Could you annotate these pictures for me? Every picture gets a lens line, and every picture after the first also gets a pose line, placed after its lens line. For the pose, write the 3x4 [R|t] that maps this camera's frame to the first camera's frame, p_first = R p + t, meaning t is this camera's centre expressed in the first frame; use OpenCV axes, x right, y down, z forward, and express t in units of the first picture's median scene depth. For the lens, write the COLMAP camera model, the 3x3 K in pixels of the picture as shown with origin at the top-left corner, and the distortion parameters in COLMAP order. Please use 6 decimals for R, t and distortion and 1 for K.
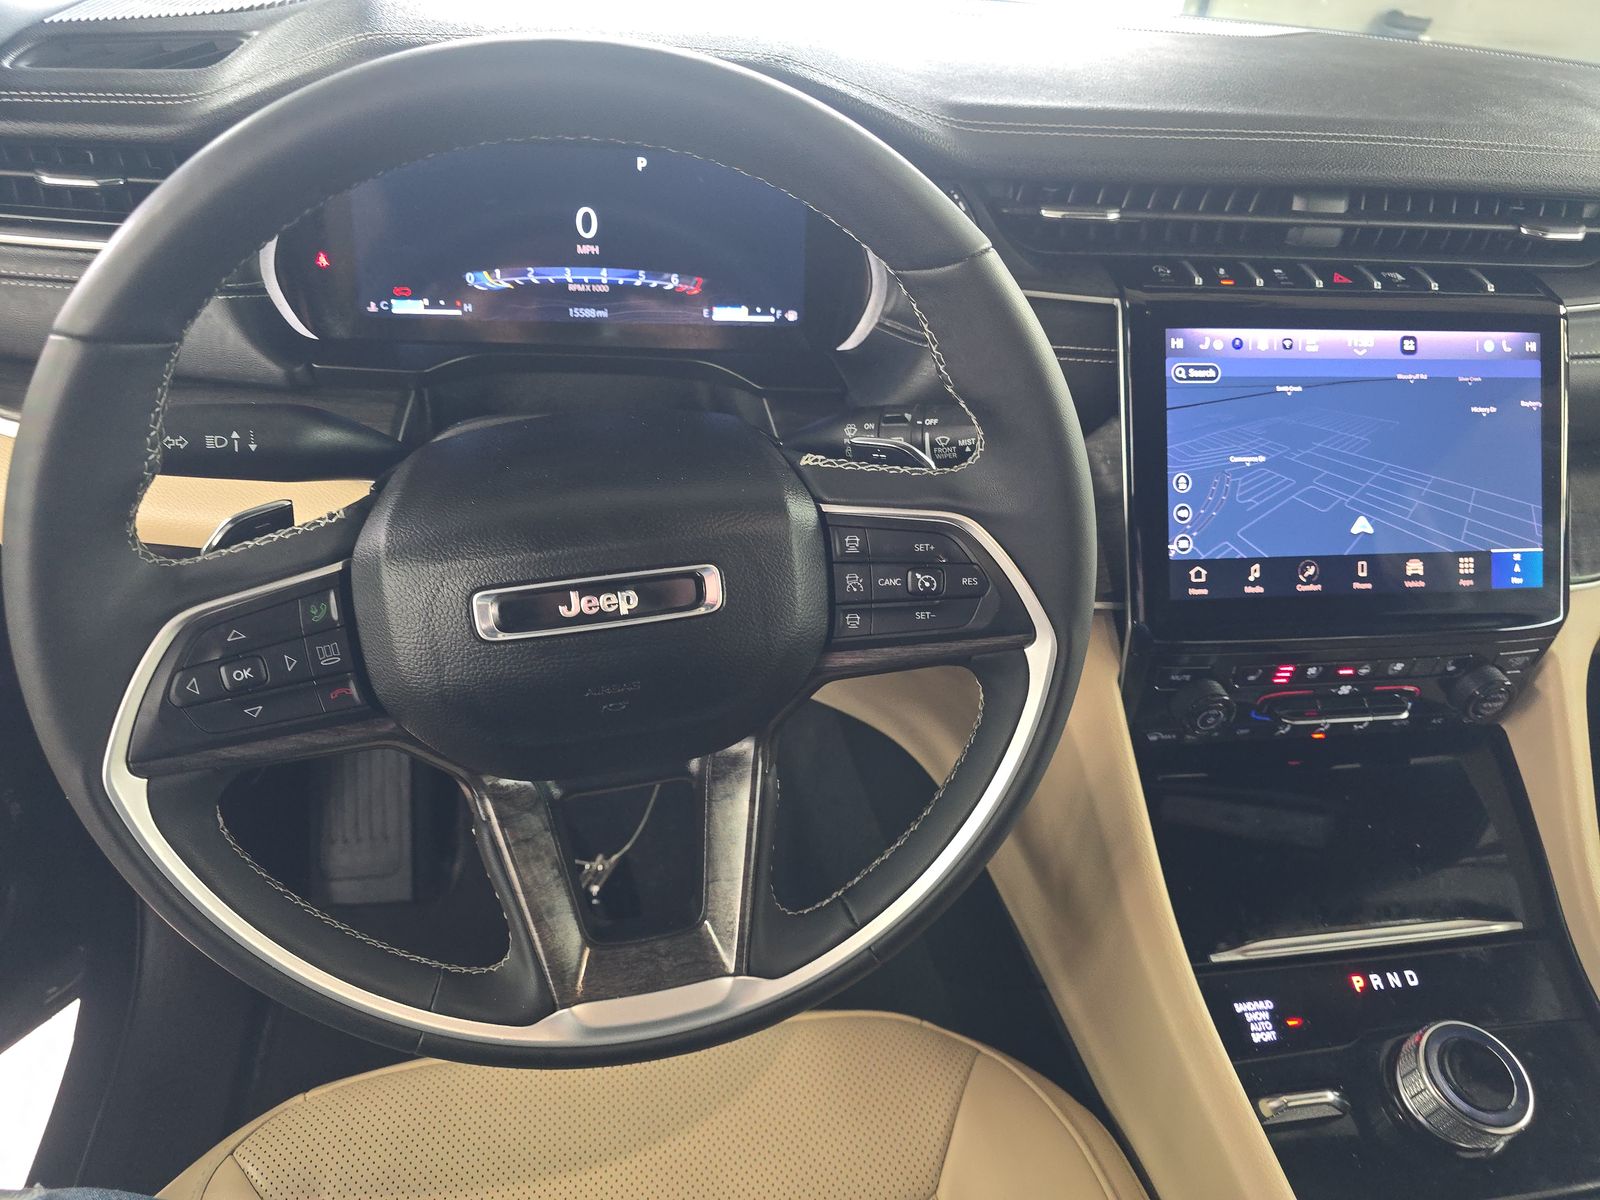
lens RADIAL K [[1073.7, 0, 800.0], [0, 1073.7, 600.0], [0, 0, 1]] dist [0.047703, -0.035336]
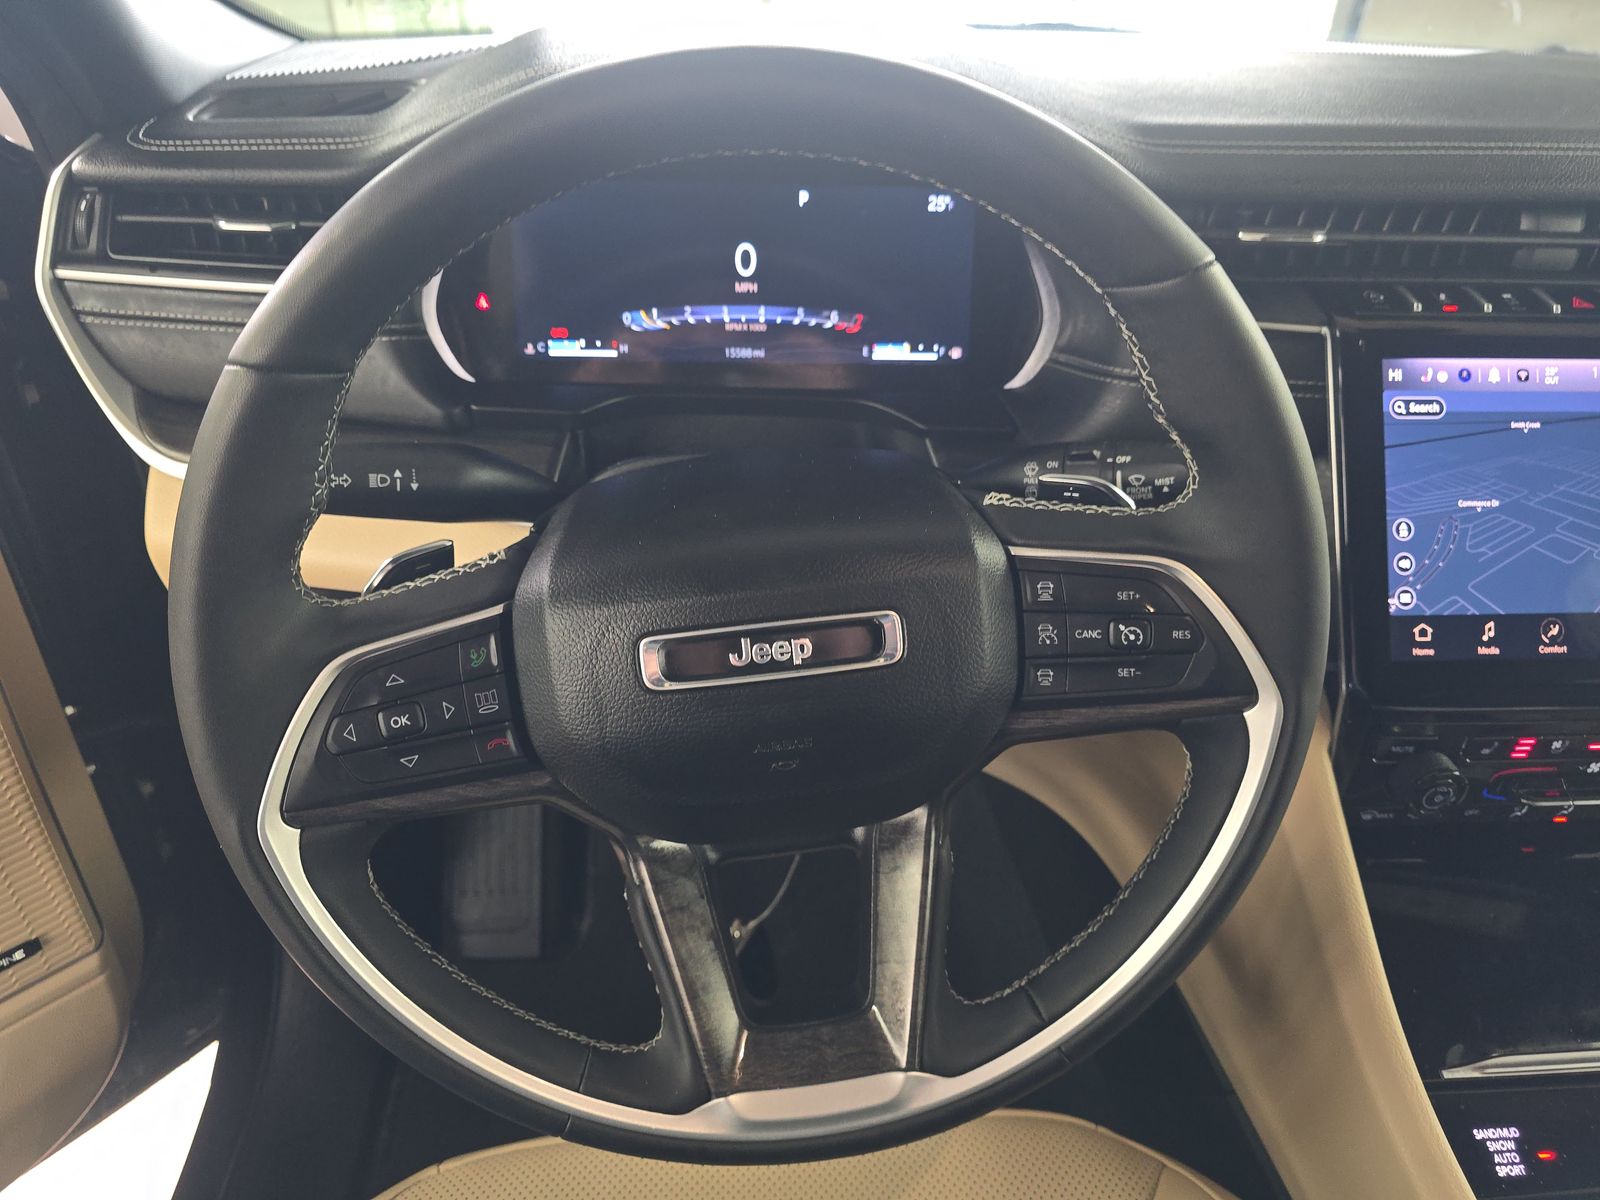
lens RADIAL K [[1063.5, 0, 795.8], [0, 1063.5, 609.0], [0, 0, 1]] dist [0.047591, -0.036775]
pose [[0.994947, 0.011111, -0.099789, -0.055921], [-0.015752, 0.998824, -0.045844, 0.005710], [0.099162, 0.047185, 0.993952, 0.072365]]
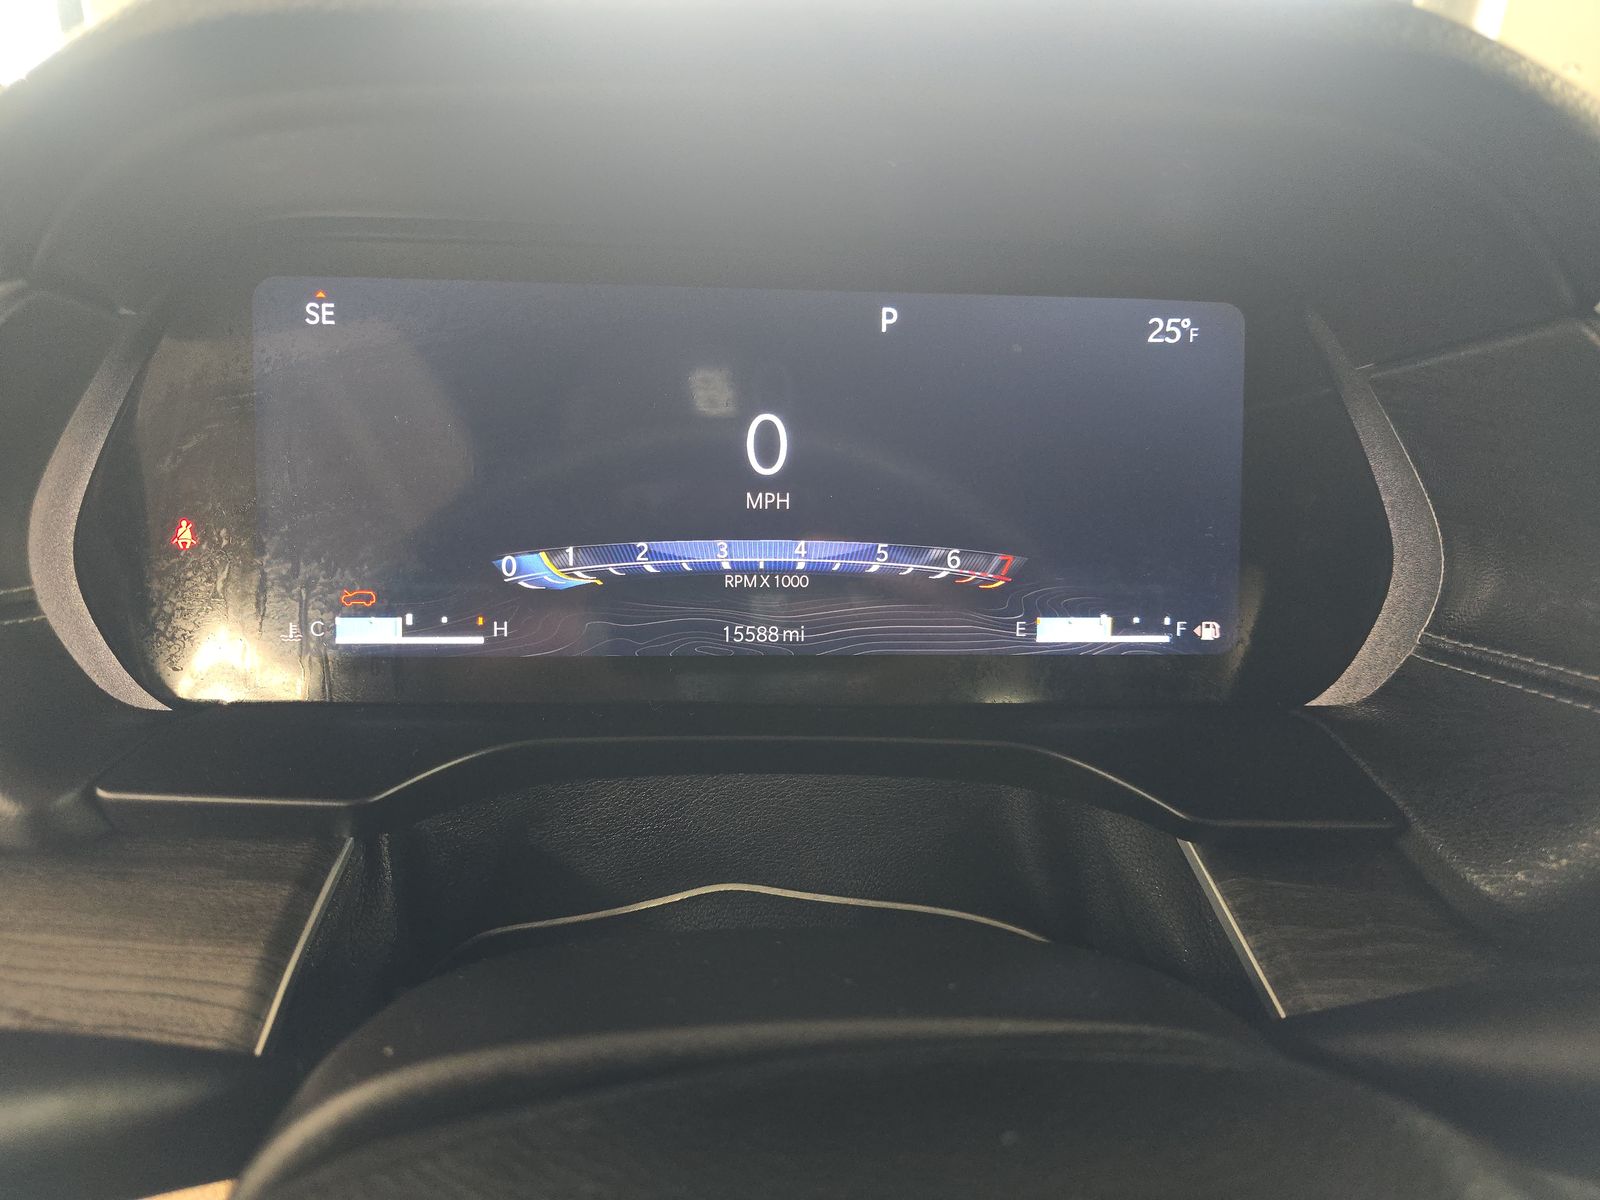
lens RADIAL K [[1073.7, 0, 800.0], [0, 1073.7, 600.0], [0, 0, 1]] dist [0.047703, -0.035336]
pose [[0.995842, -0.006740, -0.090849, -0.147706], [-0.012161, 0.978497, -0.205900, -0.198143], [0.090284, 0.206149, 0.974347, 0.592359]]
